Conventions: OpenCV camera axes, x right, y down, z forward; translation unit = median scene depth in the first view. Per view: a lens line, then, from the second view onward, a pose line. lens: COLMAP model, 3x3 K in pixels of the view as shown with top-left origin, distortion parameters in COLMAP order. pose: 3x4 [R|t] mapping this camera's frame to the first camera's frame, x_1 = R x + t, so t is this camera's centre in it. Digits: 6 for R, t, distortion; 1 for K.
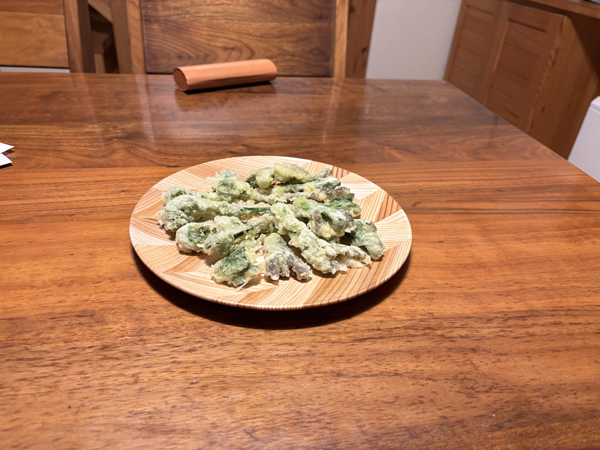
lens RADIAL K [[448.1, 0, 300.0], [0, 448.1, 225.0], [0, 0, 1]] dist [0.011810, -0.034840]
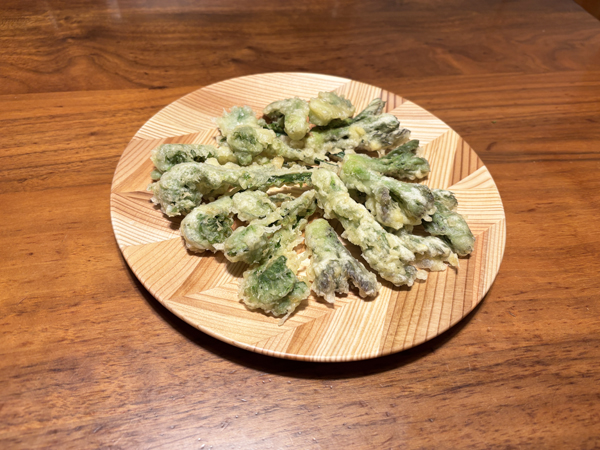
lens RADIAL K [[448.1, 0, 300.0], [0, 448.1, 225.0], [0, 0, 1]] dist [0.011810, -0.034840]
pose [[0.999175, -0.011070, 0.039080, -0.117136], [-0.000801, 0.956585, 0.291452, -0.178031], [-0.040610, -0.291243, 0.955787, 0.327933]]
